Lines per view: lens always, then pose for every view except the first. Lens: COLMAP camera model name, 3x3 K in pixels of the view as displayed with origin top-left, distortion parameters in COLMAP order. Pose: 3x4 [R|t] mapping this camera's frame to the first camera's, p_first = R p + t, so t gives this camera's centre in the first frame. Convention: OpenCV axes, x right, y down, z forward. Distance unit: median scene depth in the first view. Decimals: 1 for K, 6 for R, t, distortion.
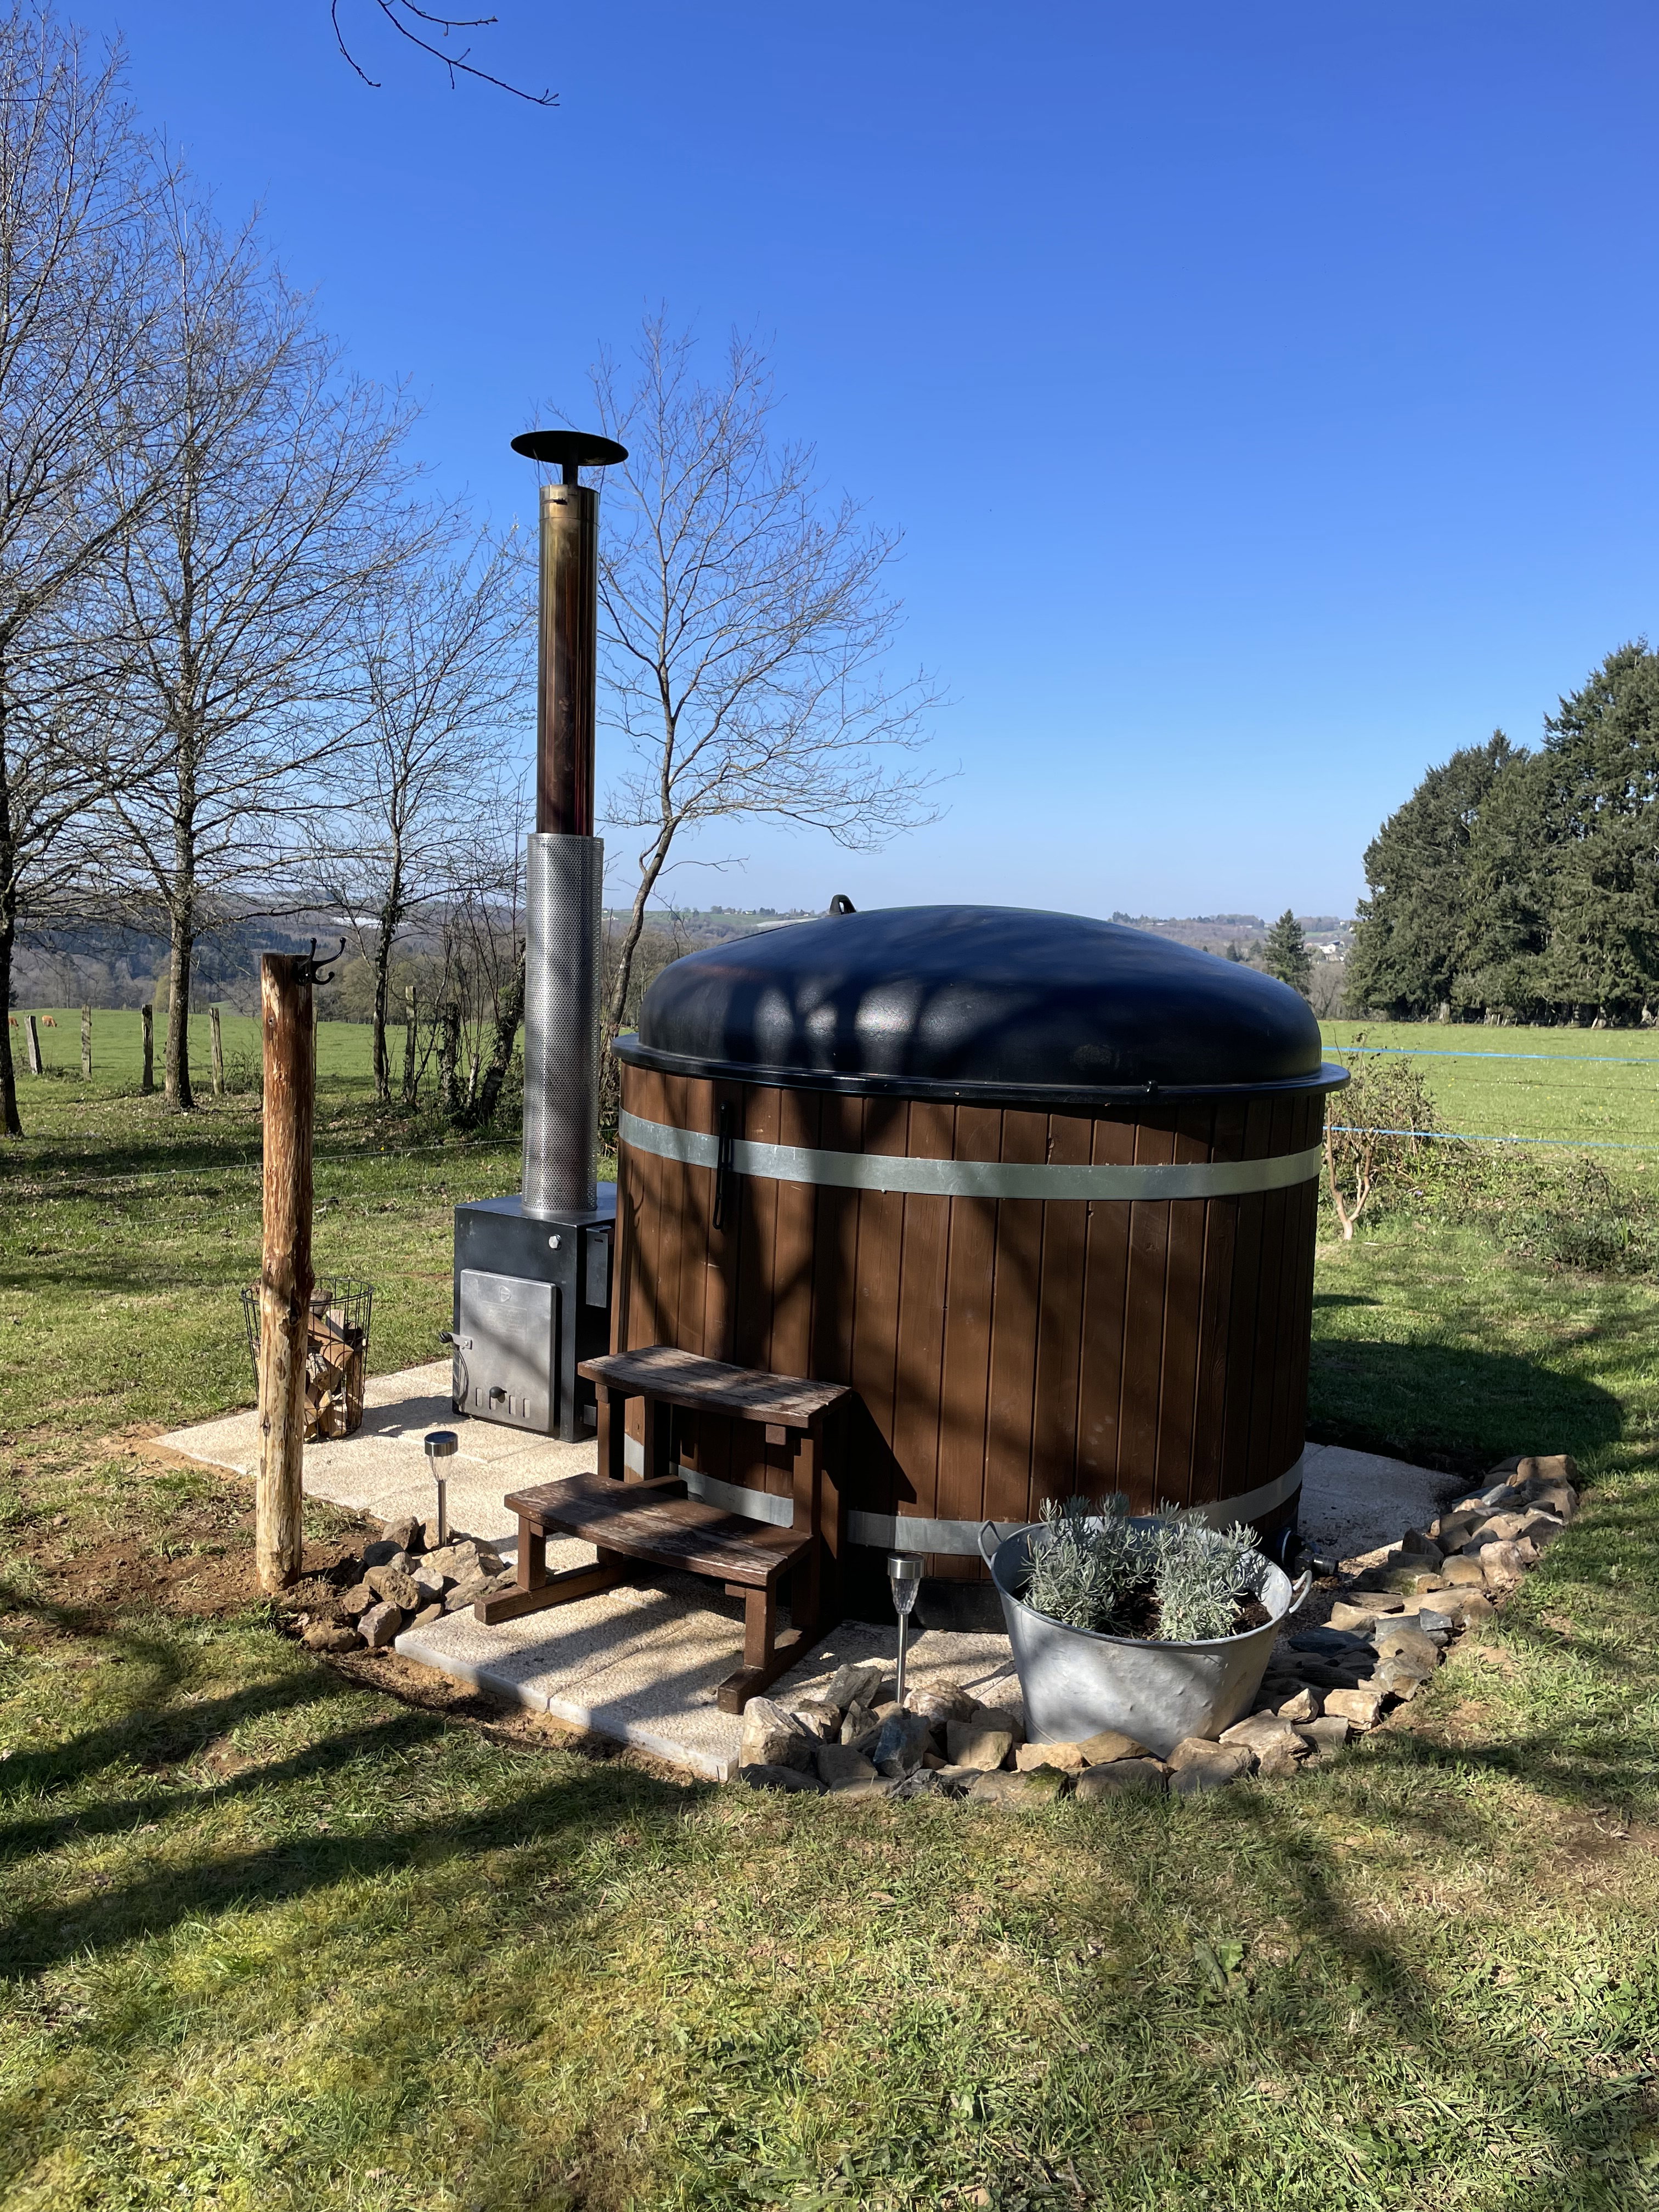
lens RADIAL K [[1676.3, 0, 829.5], [0, 1676.3, 1106.0], [0, 0, 1]] dist [0.040830, 0.002768]
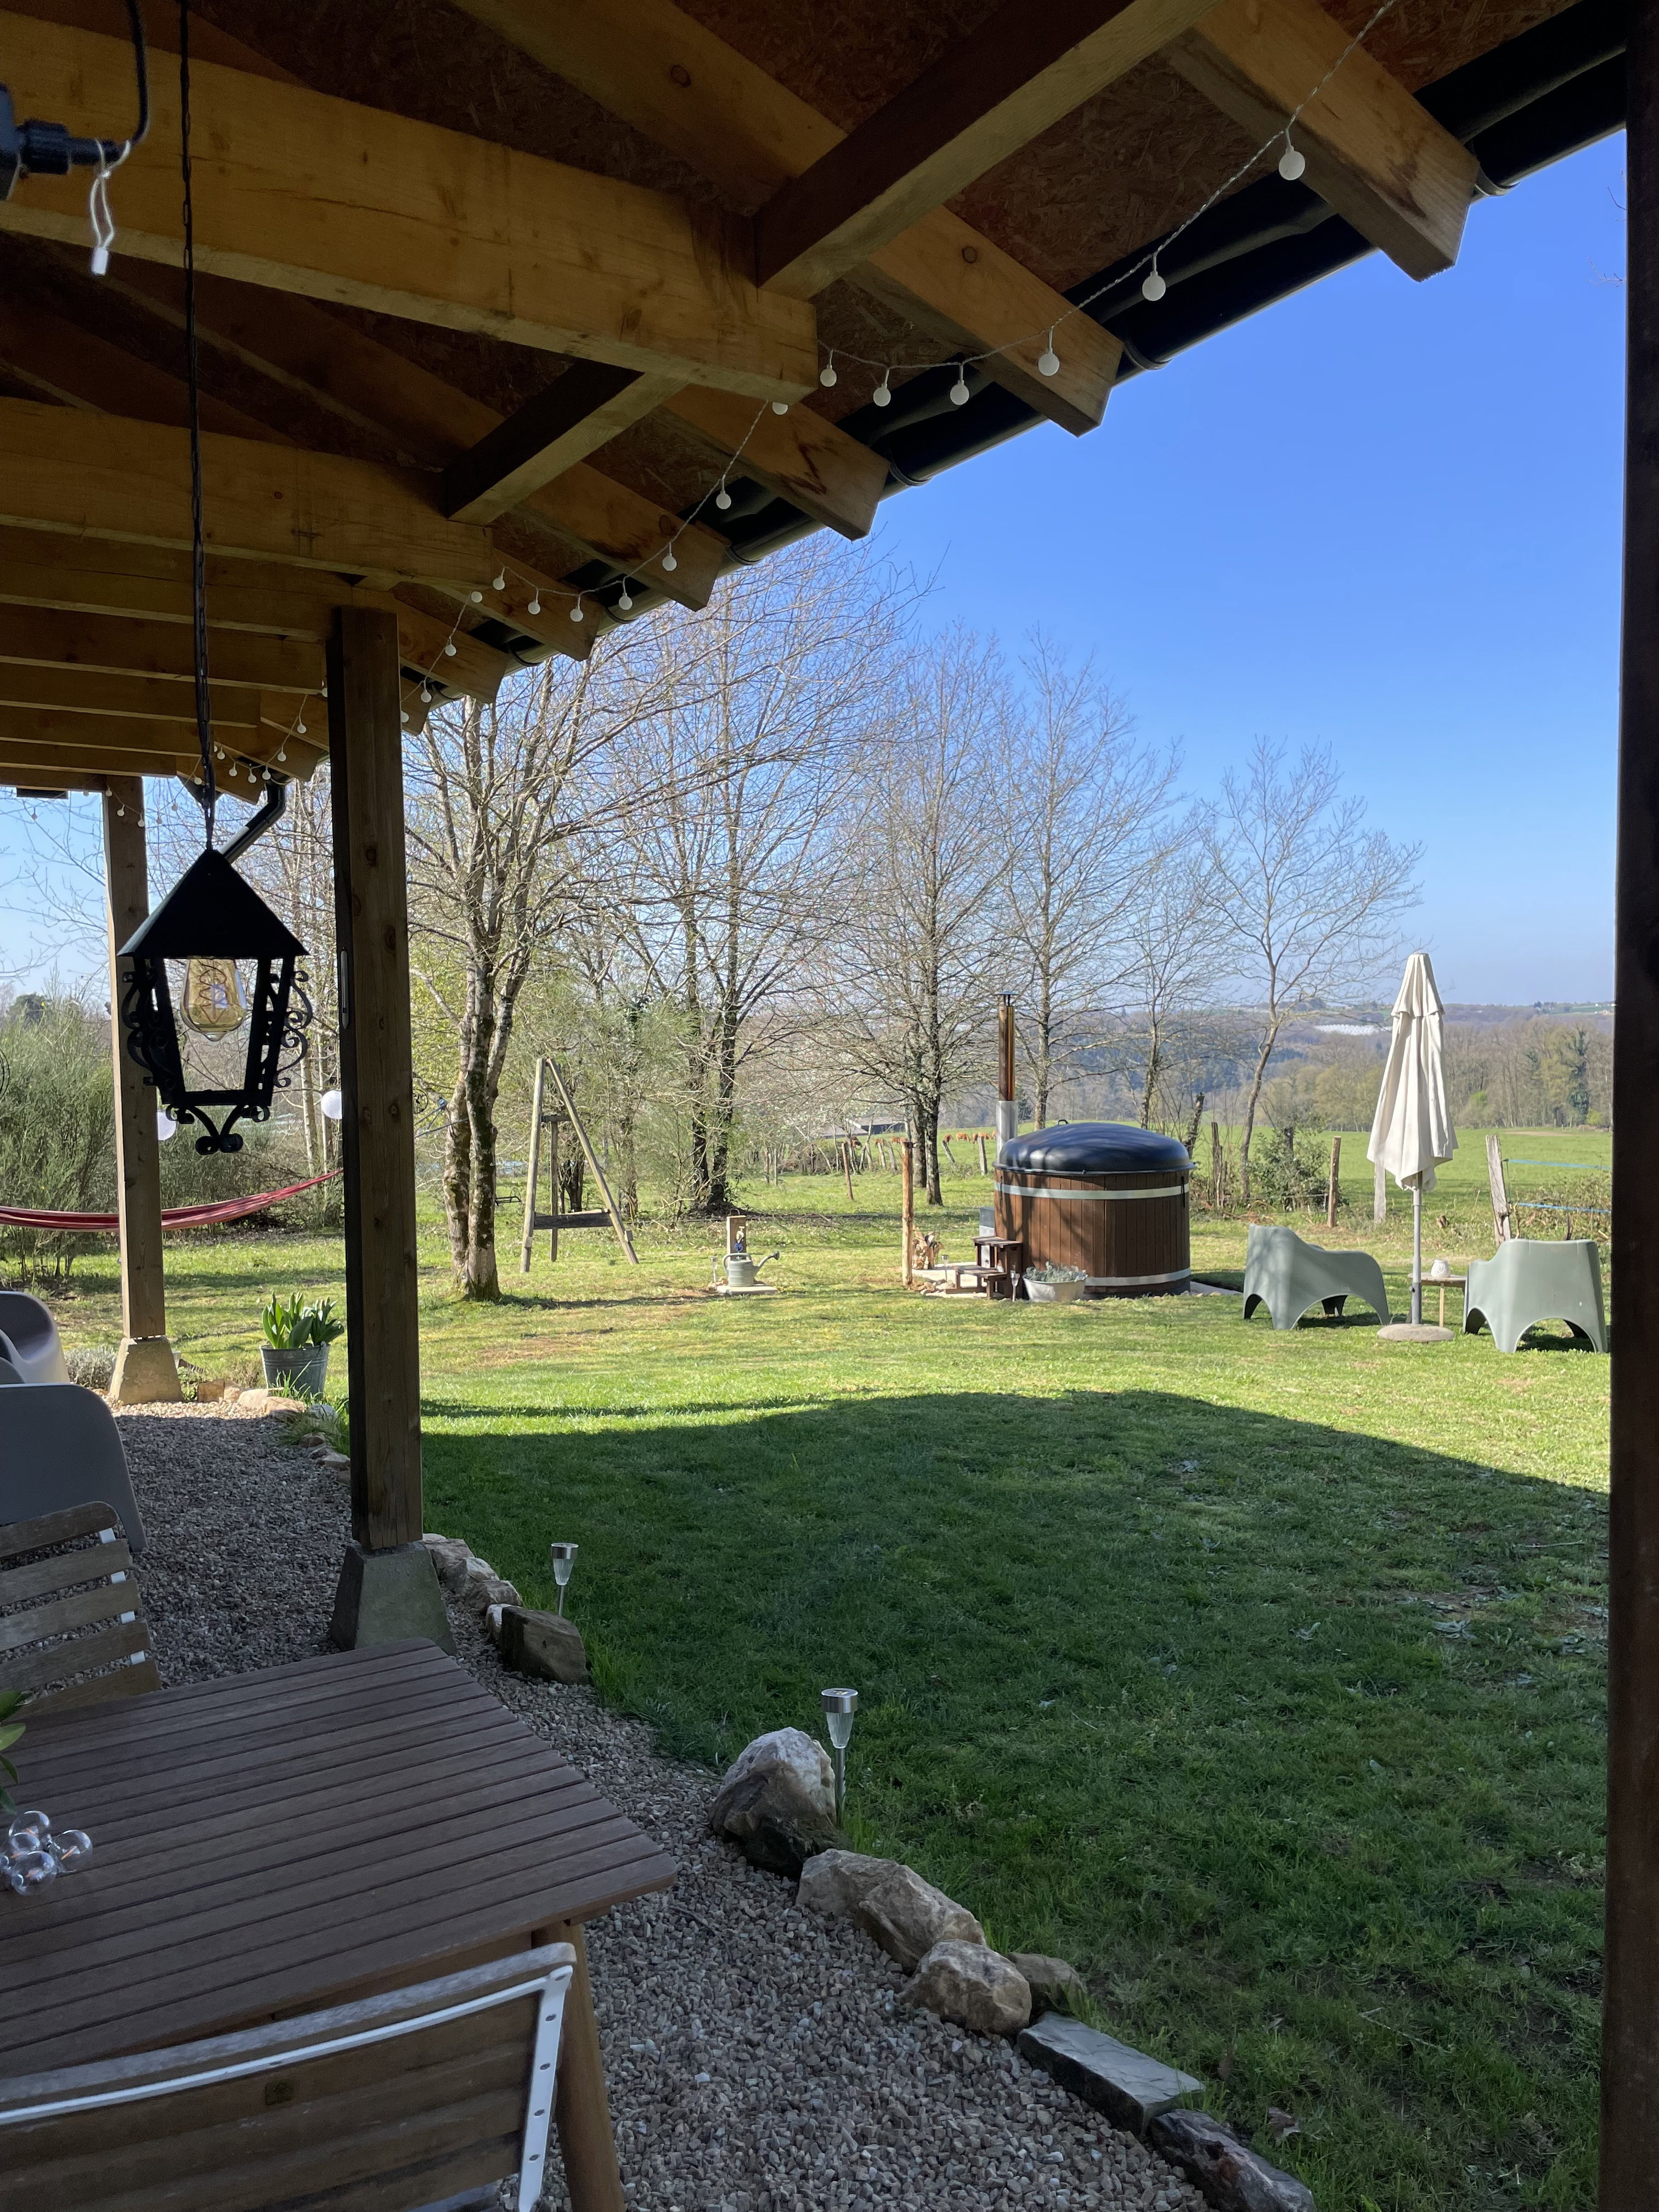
lens RADIAL K [[1676.3, 0, 829.5], [0, 1676.3, 1106.0], [0, 0, 1]] dist [0.040830, 0.002768]
pose [[0.843919, -0.018921, -0.536138, 1.862306], [-0.015350, 0.998117, -0.059387, 0.079608], [0.536252, 0.058347, 0.842039, -2.866308]]
